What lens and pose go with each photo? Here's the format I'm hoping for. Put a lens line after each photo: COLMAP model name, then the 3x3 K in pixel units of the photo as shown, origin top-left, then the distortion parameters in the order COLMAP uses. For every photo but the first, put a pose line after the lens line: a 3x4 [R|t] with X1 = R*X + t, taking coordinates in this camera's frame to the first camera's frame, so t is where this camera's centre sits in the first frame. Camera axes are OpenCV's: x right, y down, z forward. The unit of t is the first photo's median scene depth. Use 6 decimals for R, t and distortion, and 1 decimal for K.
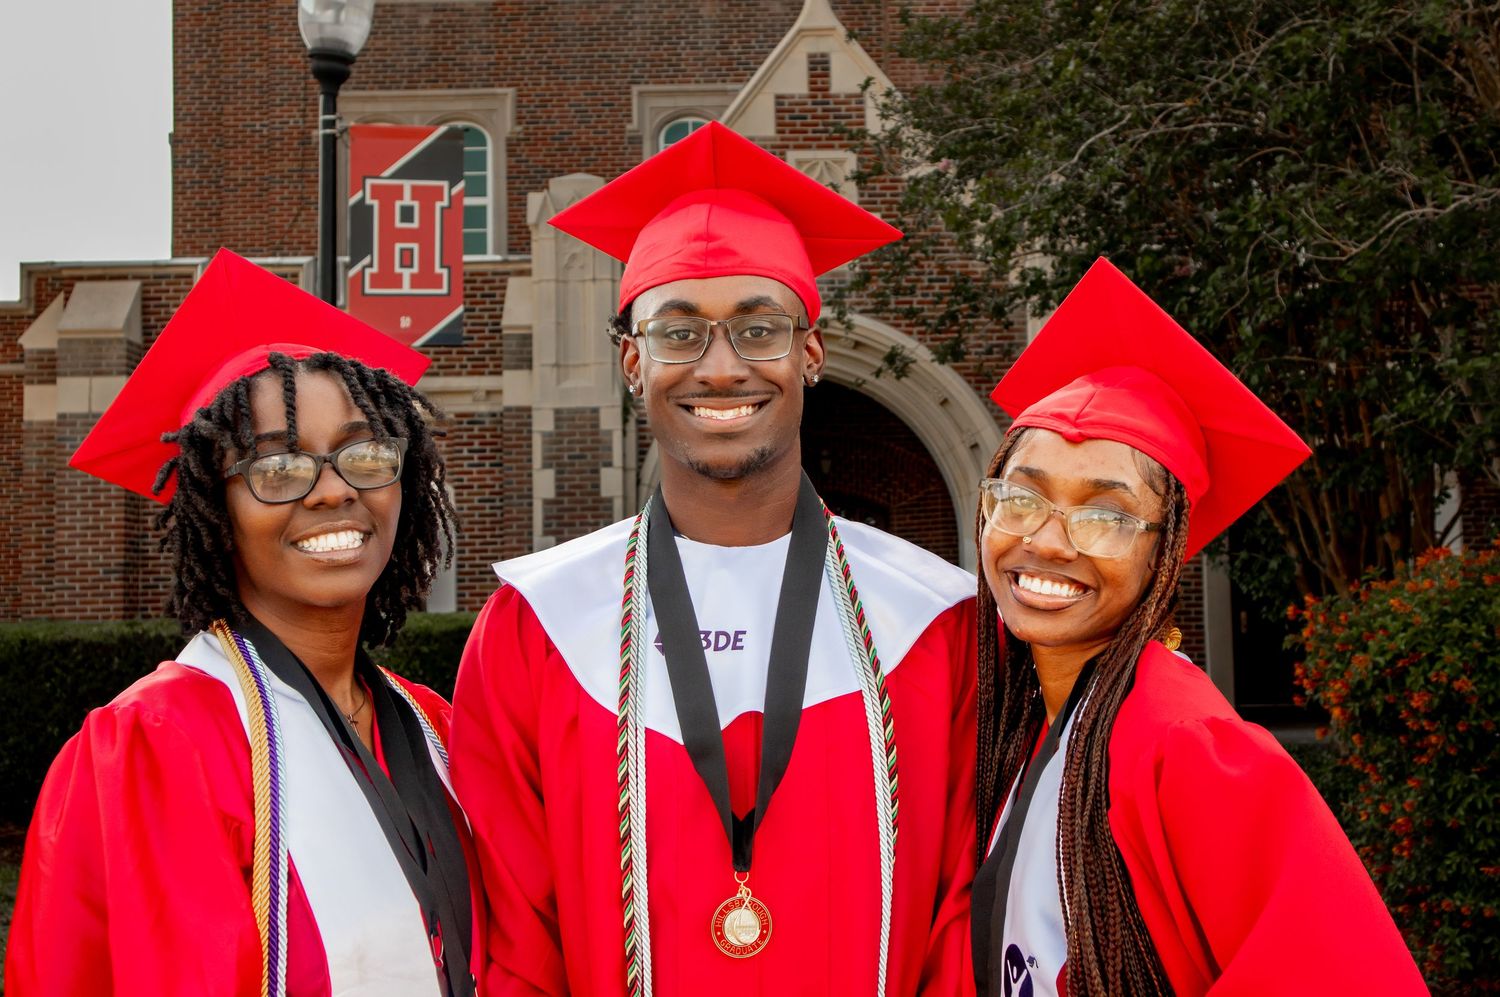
lens RADIAL K [[1762.4, 0, 797.9], [0, 1762.4, 490.6], [0, 0, 1]] dist [-0.017613, 0.000000]
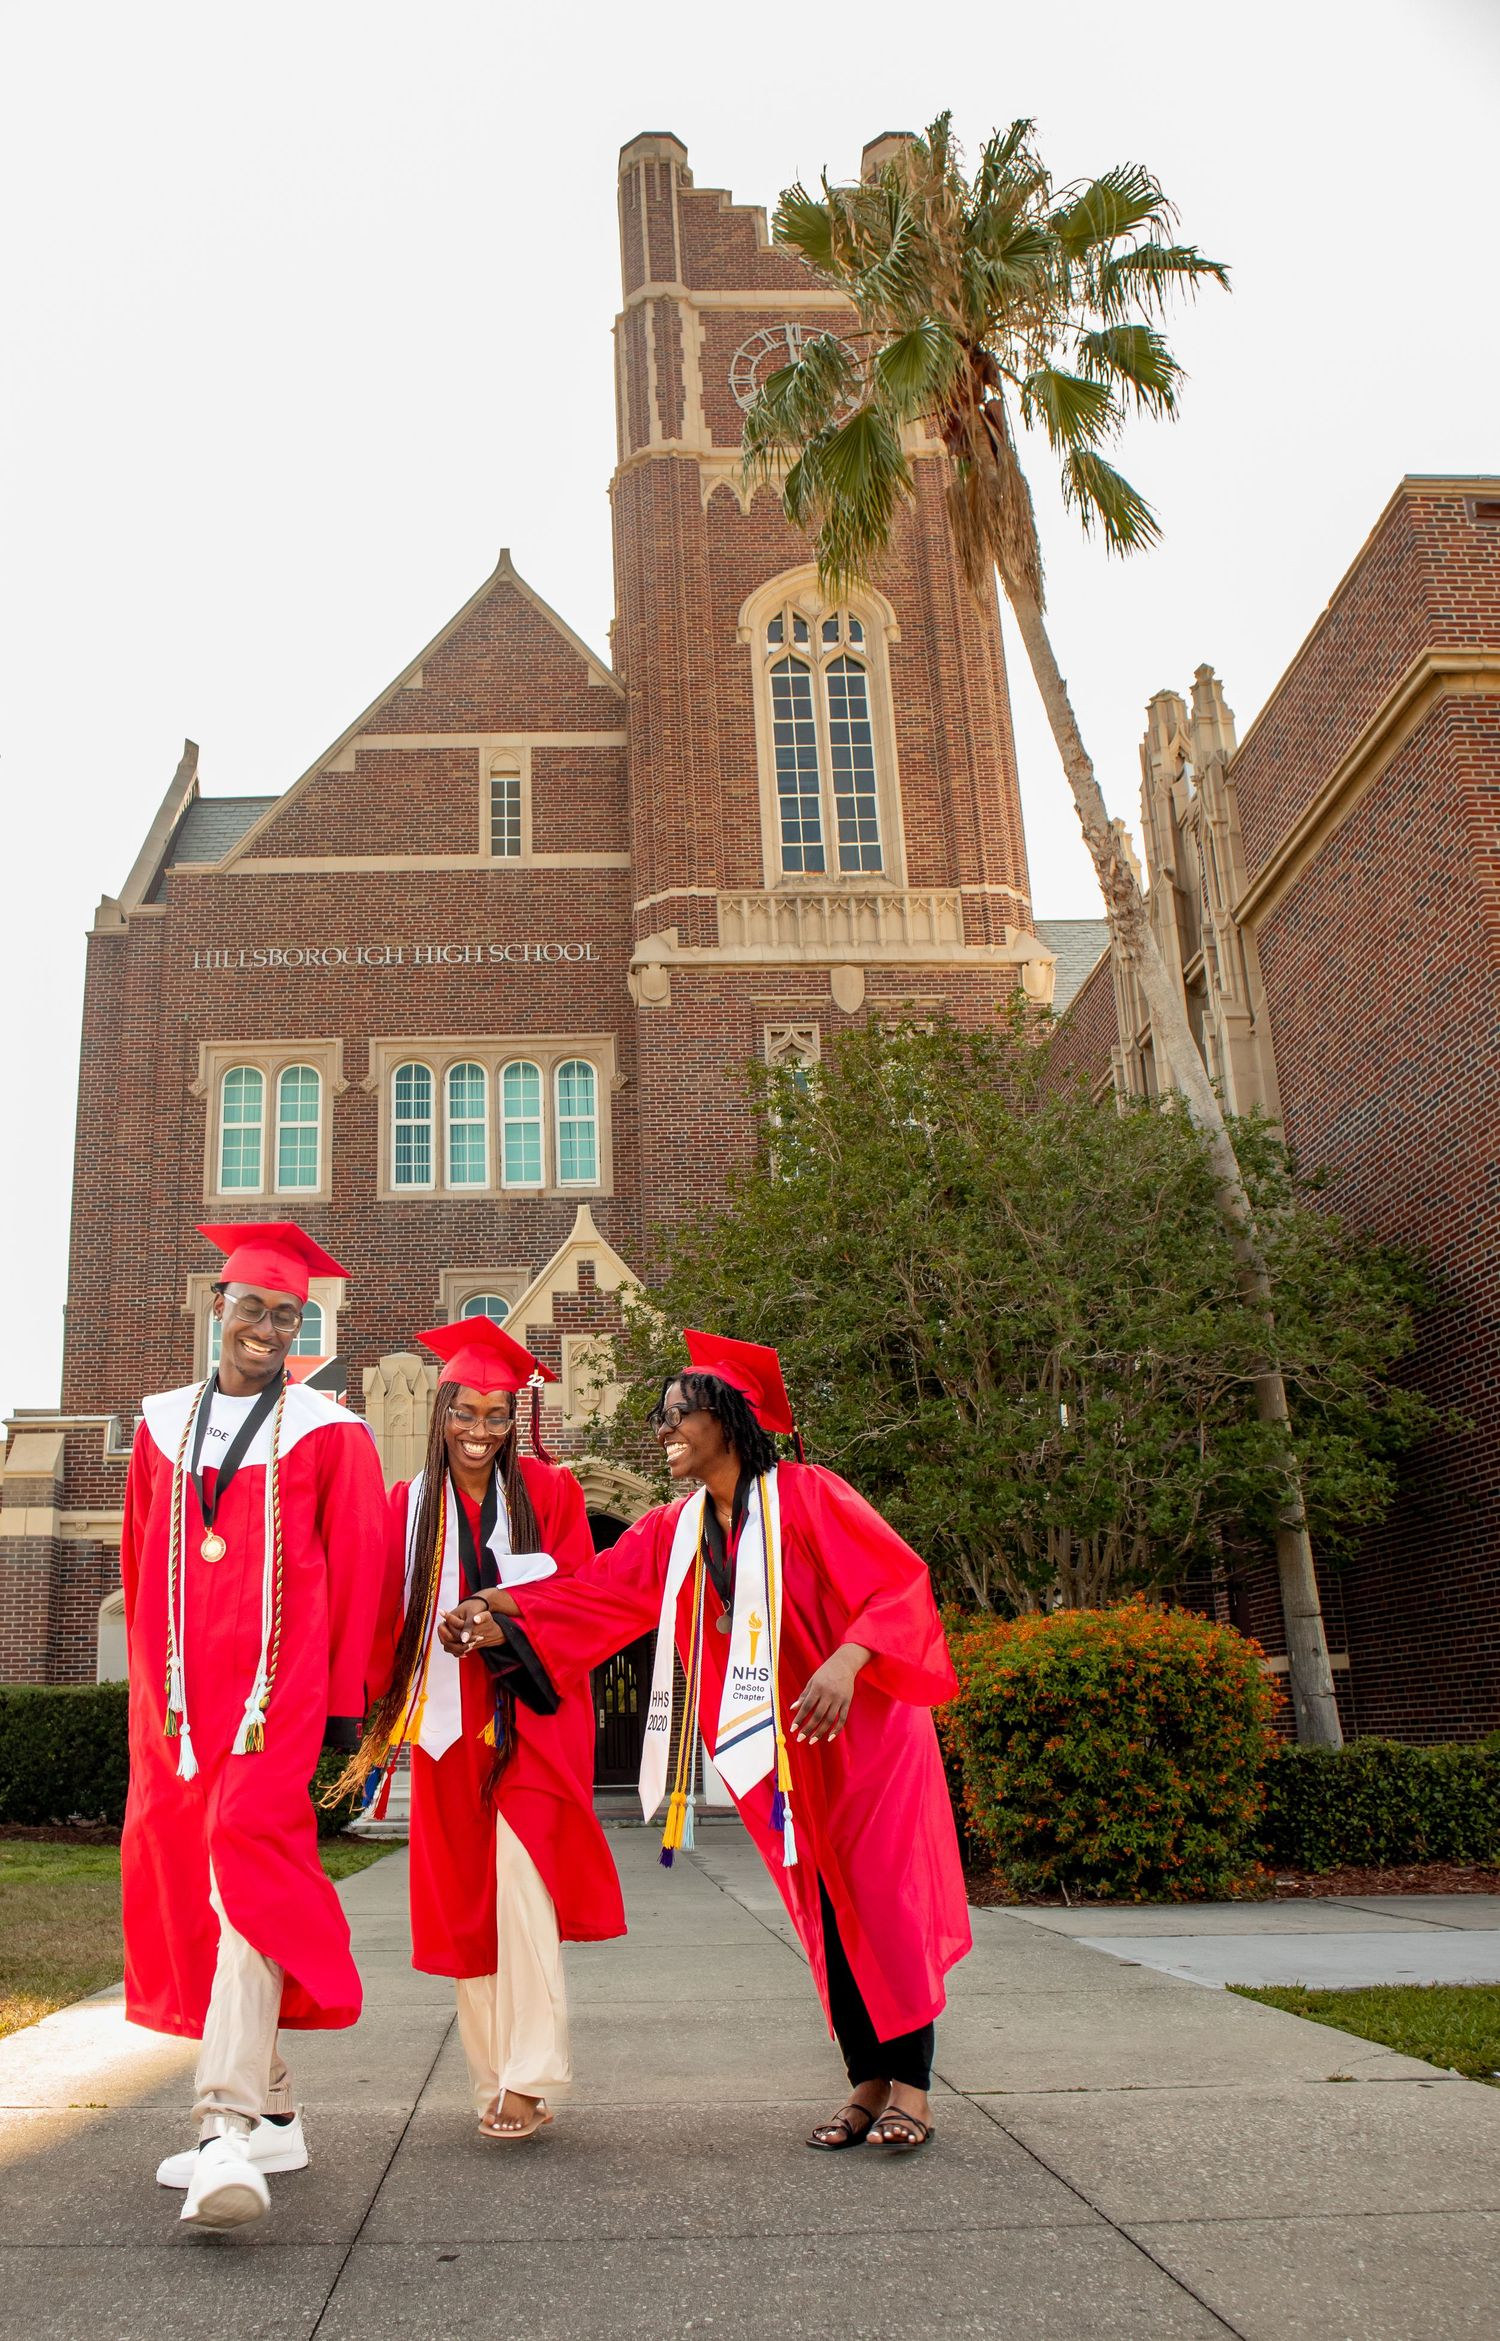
lens RADIAL K [[2029.3, 0, 622.5], [0, 2029.3, 1143.5], [0, 0, 1]] dist [-0.139062, 0.058342]
pose [[0.999942, -0.002783, 0.010444, 0.036904], [0.005129, 0.972739, -0.231845, 0.027404], [-0.009514, 0.231885, 0.972697, -0.770544]]
